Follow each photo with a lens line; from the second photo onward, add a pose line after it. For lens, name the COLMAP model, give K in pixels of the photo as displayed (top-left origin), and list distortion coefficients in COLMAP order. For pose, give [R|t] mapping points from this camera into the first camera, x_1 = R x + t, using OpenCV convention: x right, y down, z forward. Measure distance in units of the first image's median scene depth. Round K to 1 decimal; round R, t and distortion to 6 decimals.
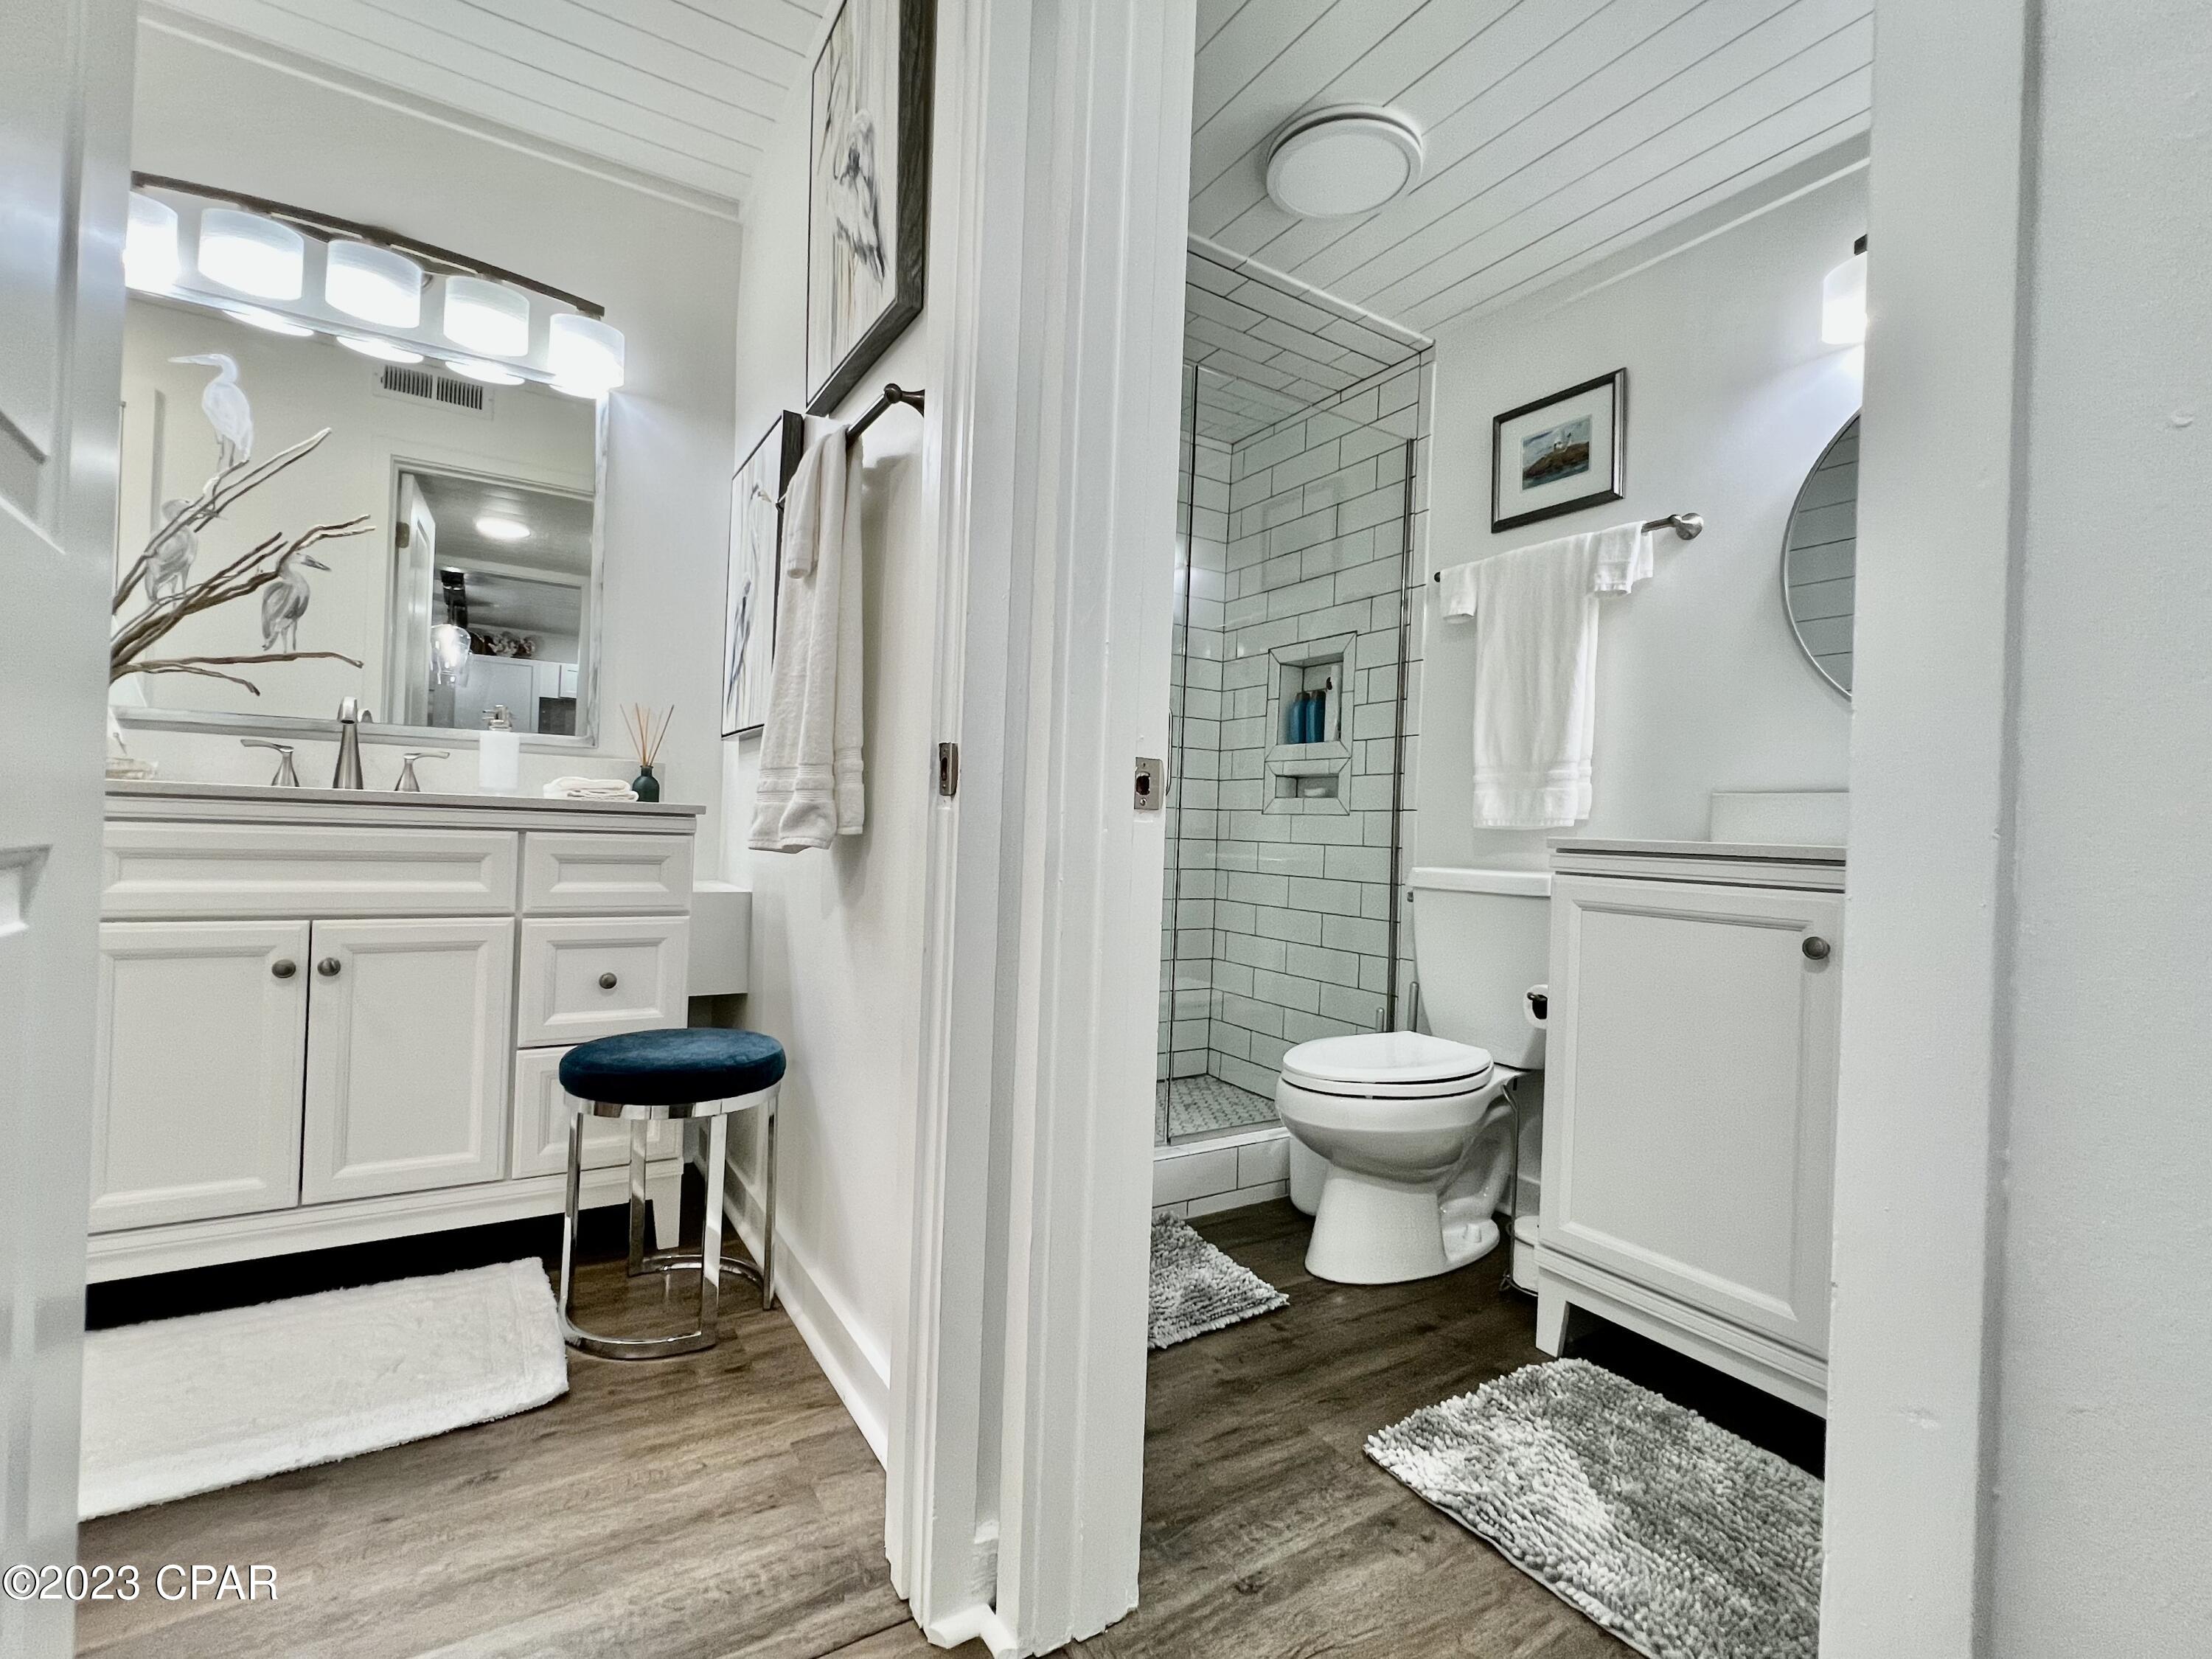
lens RADIAL K [[994.1, 0, 1099.2], [0, 994.1, 818.7], [0, 0, 1]] dist [-0.000363, -0.000051]
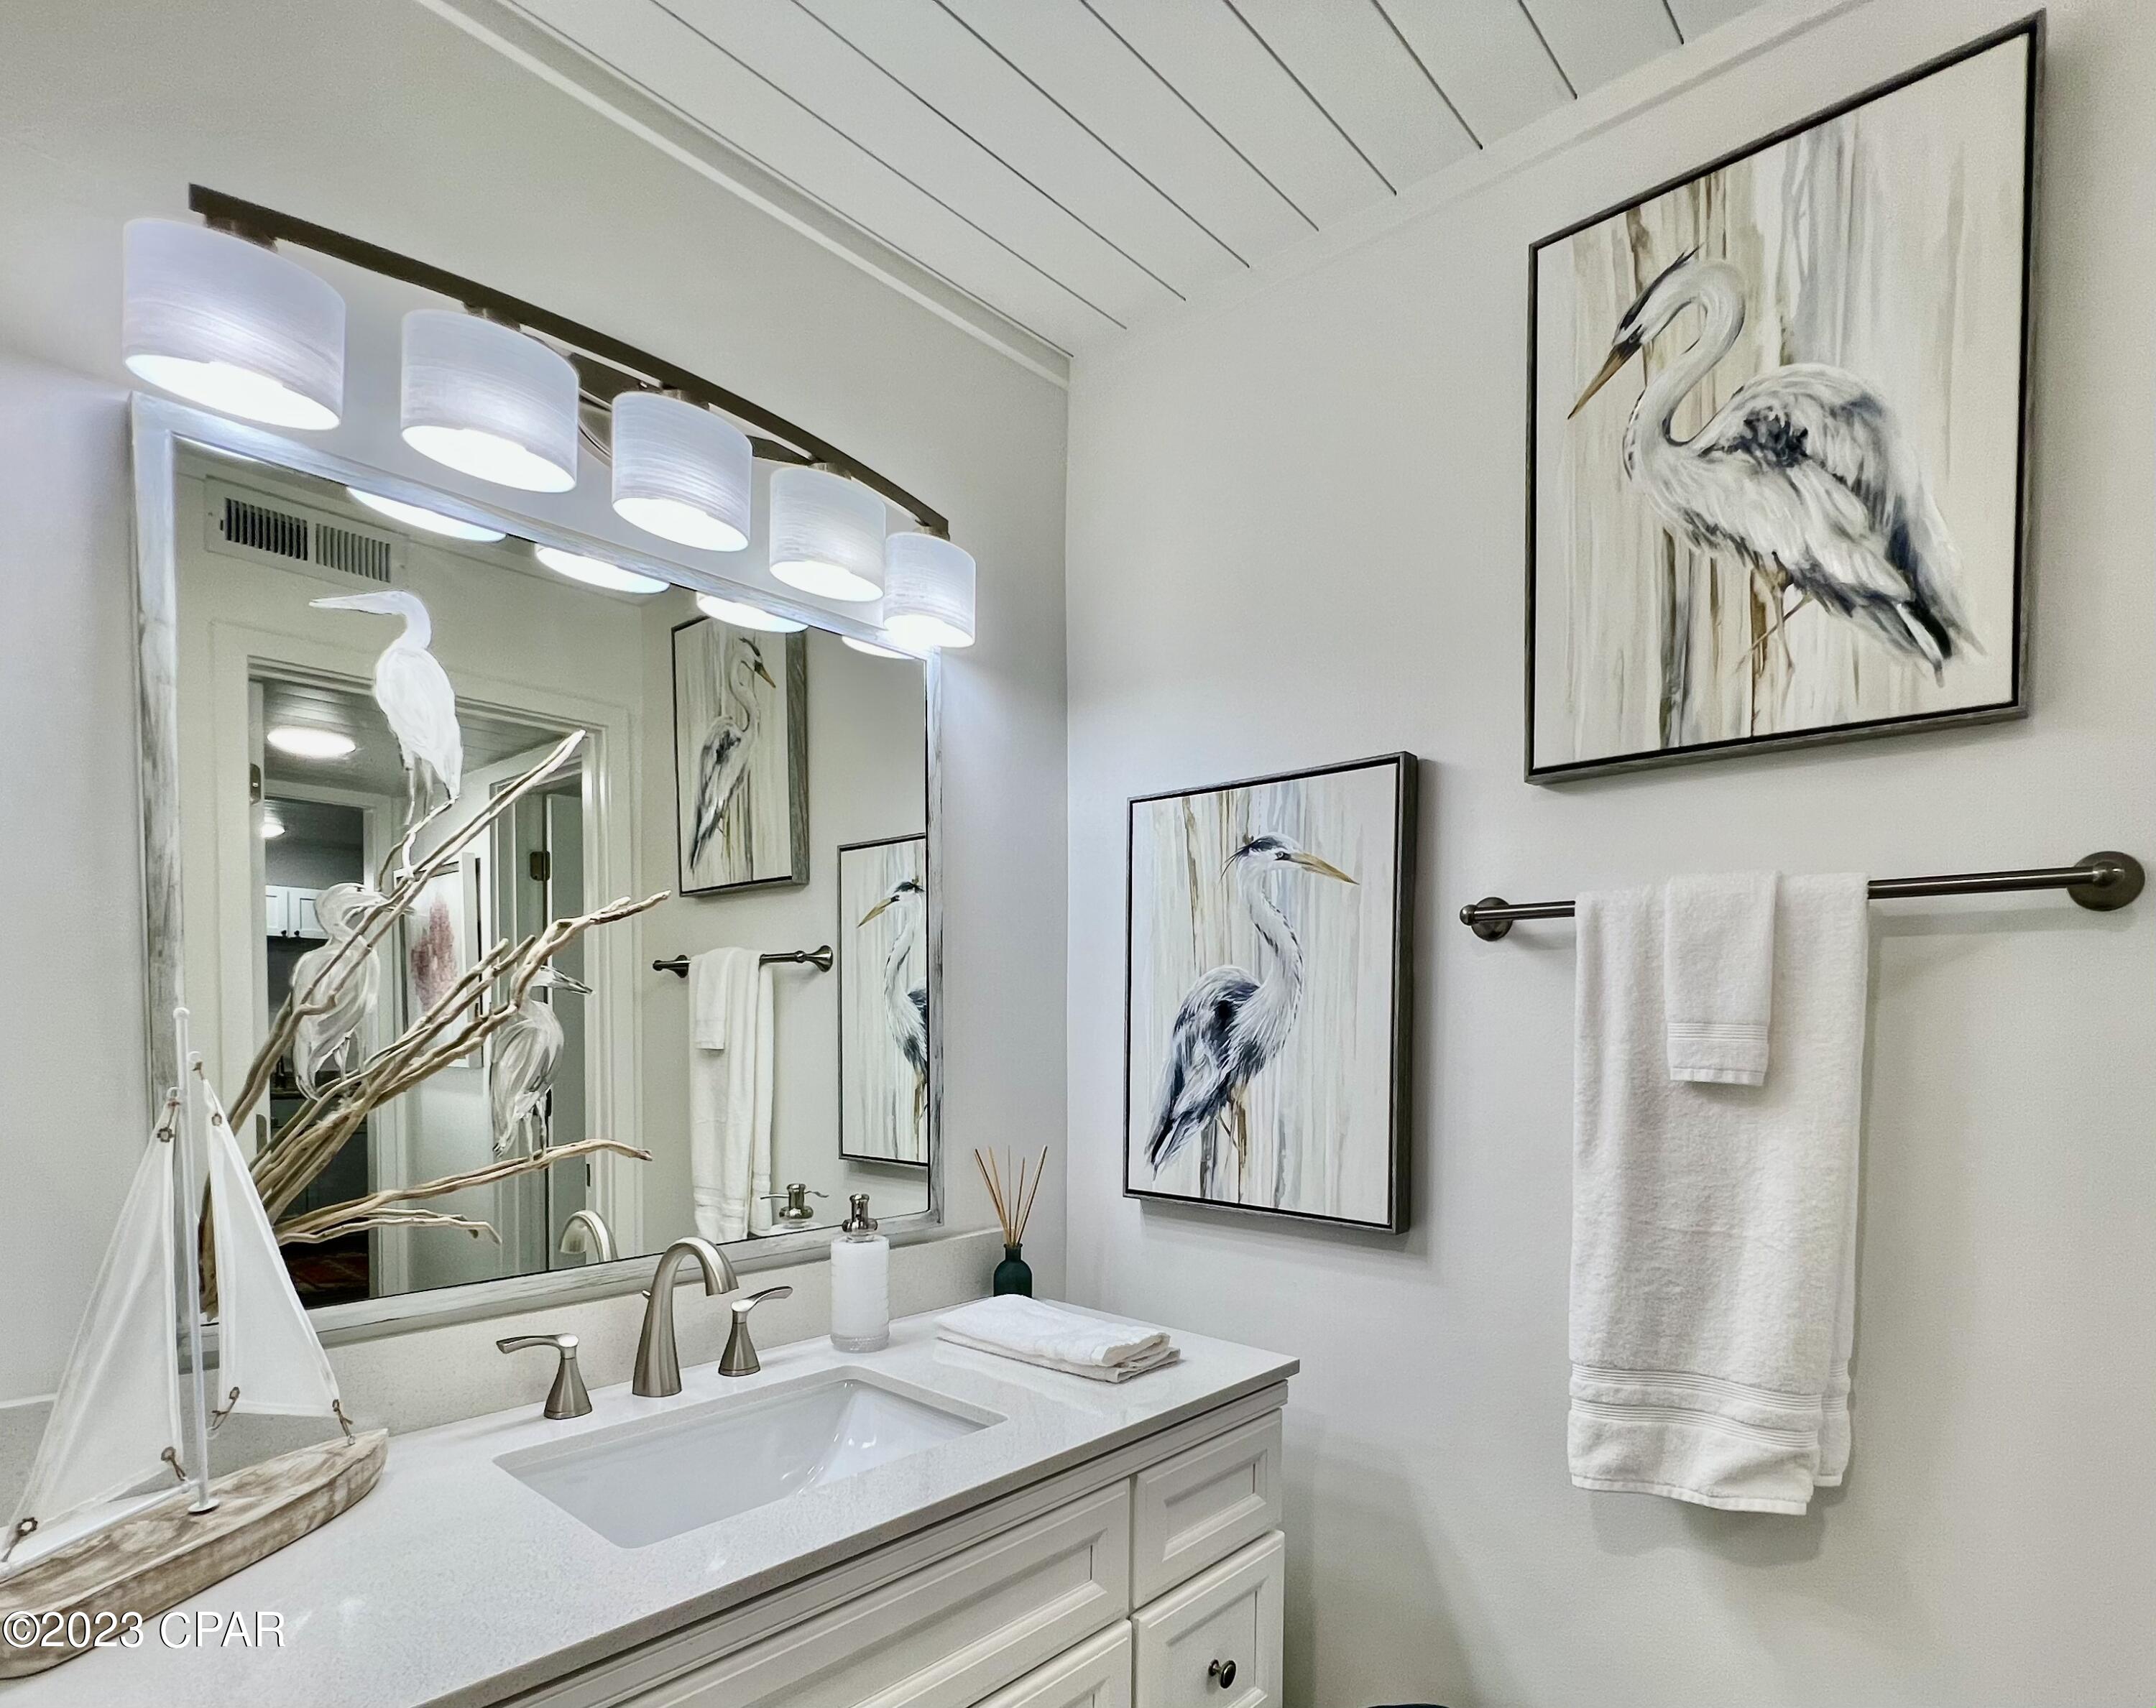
lens RADIAL K [[1140.7, 0, 1128.4], [0, 1140.7, 1059.6], [0, 0, 1]] dist [-0.006956, -0.000326]
pose [[0.956142, -0.039079, 0.290285, -0.700176], [0.025466, 0.998398, 0.050527, -0.246530], [-0.291794, -0.040919, 0.955605, 0.324407]]
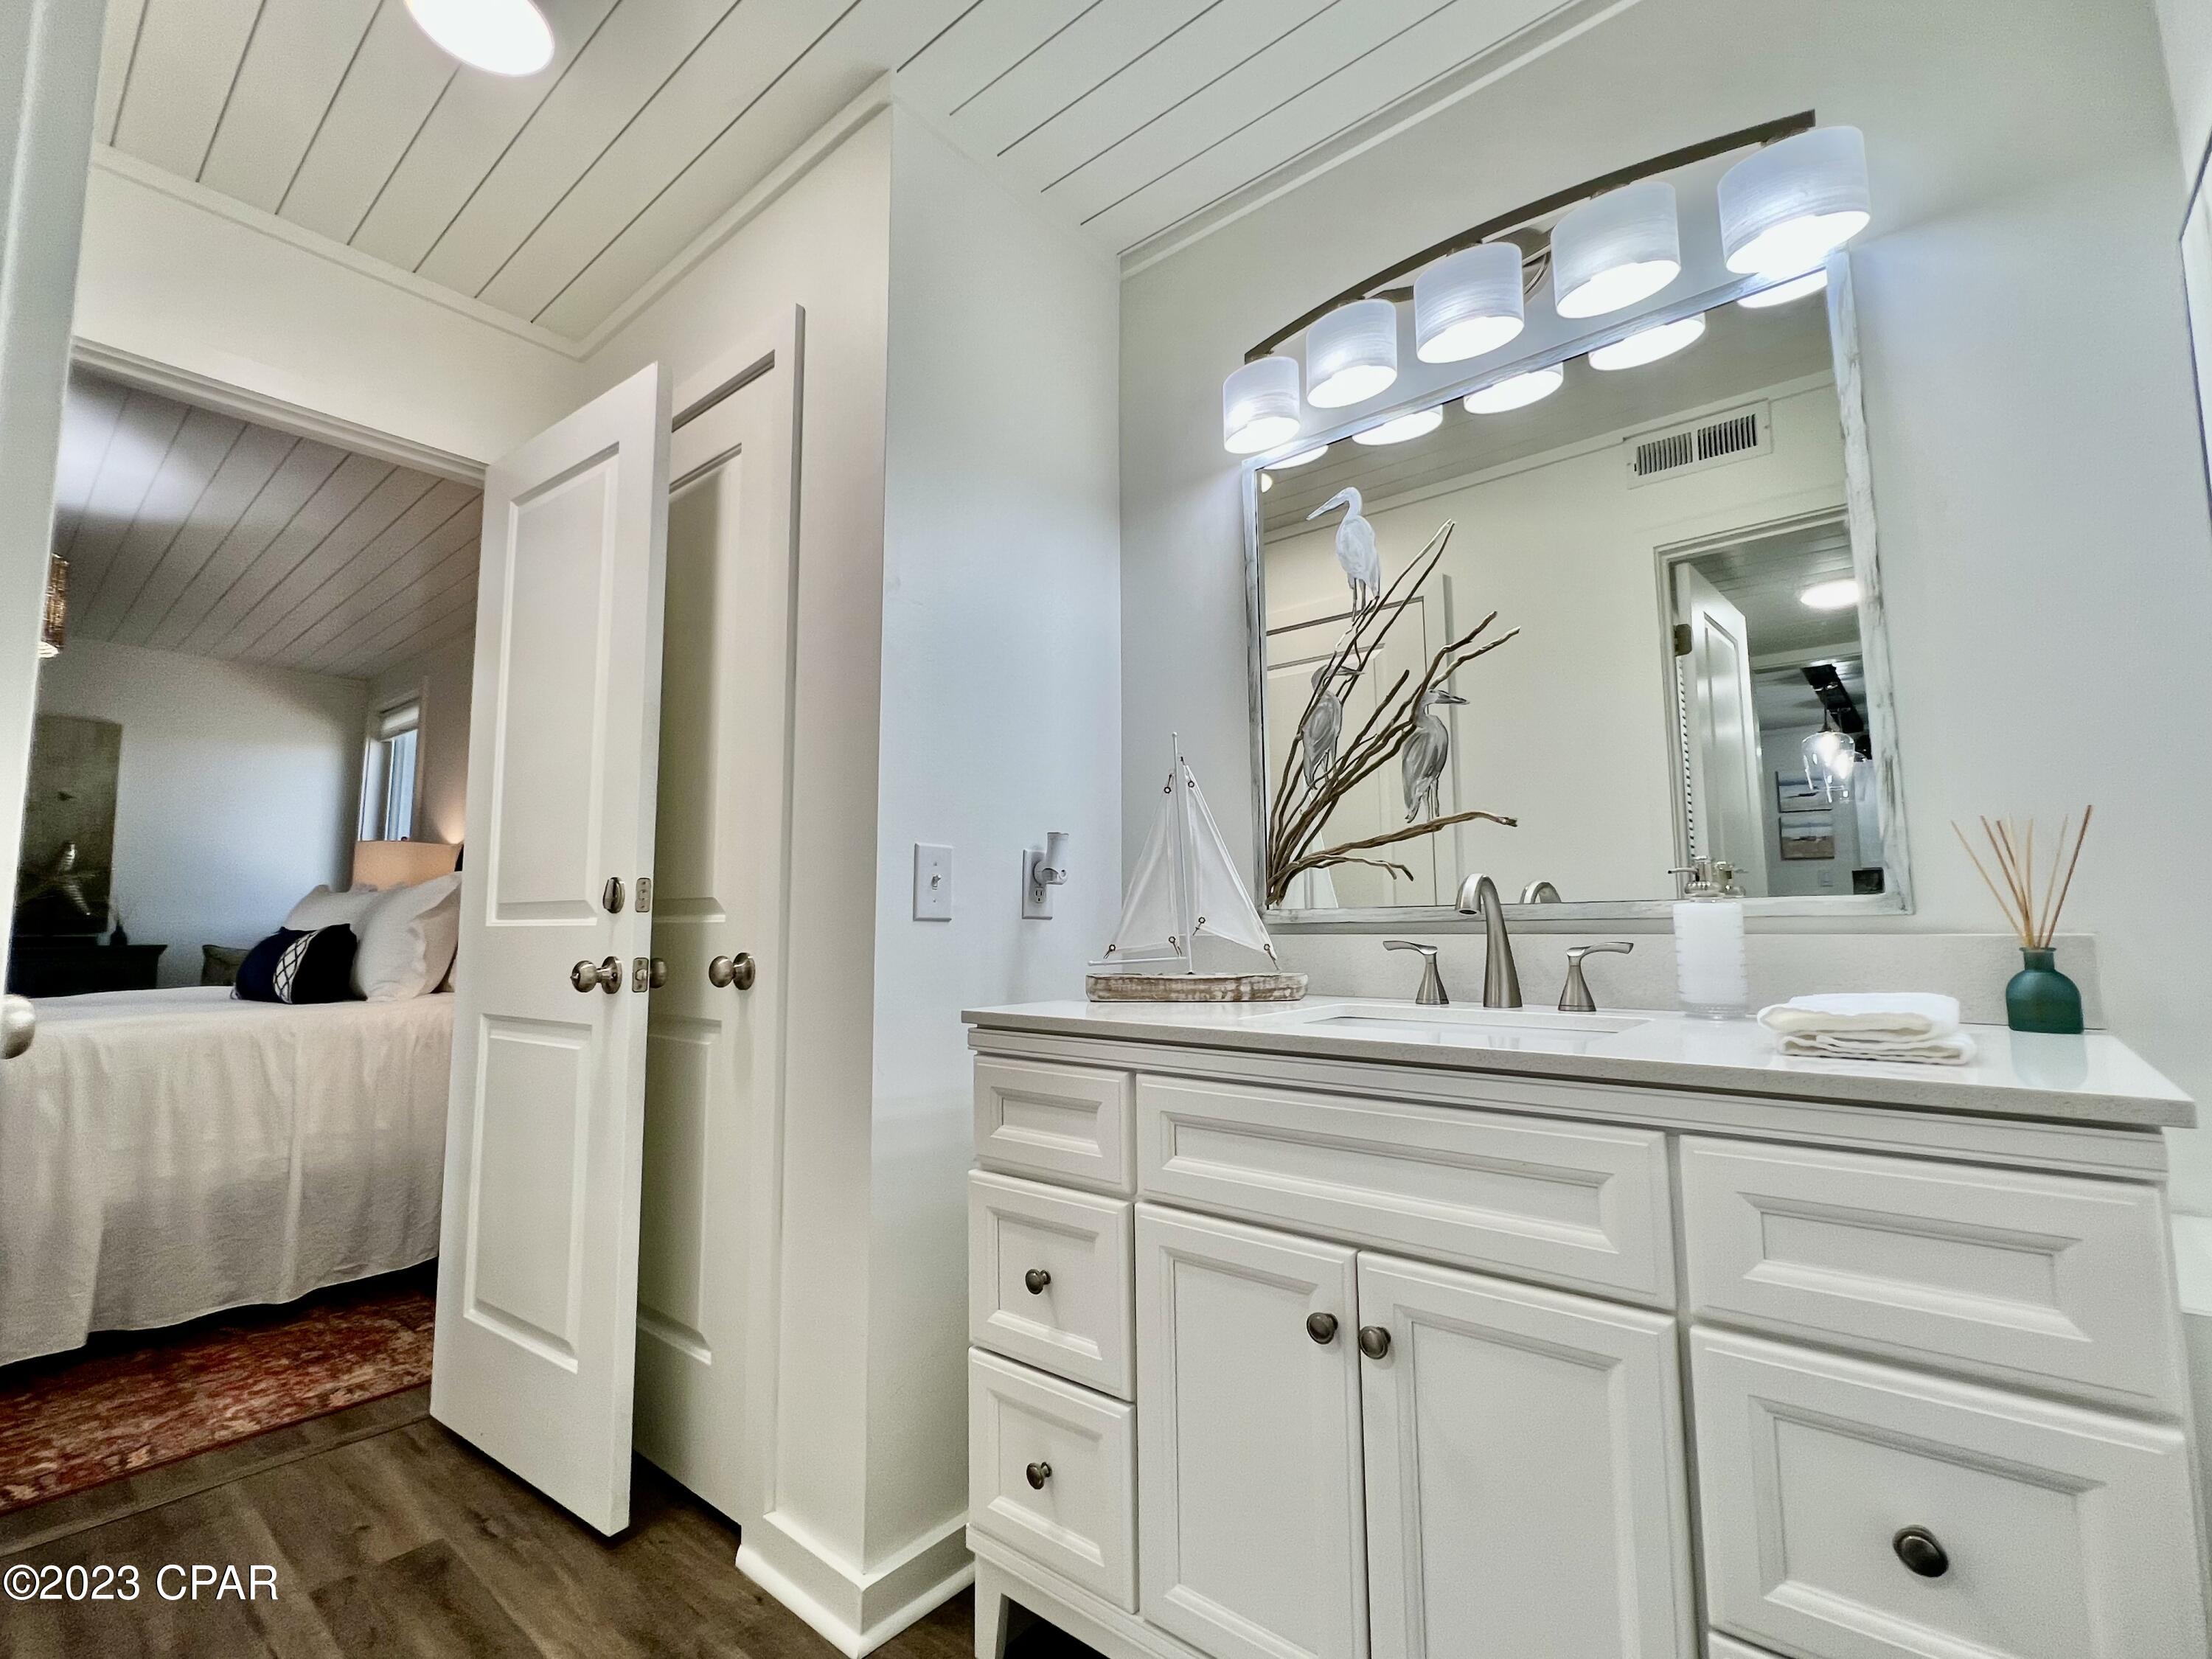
lens RADIAL K [[994.1, 0, 1100.0], [0, 994.1, 828.9], [0, 0, 1]] dist [-0.000363, -0.000051]
pose [[0.301938, -0.130847, -0.944305, -0.175959], [0.026599, 0.991307, -0.128854, -0.070750], [0.952956, 0.013788, 0.302794, 0.537099]]
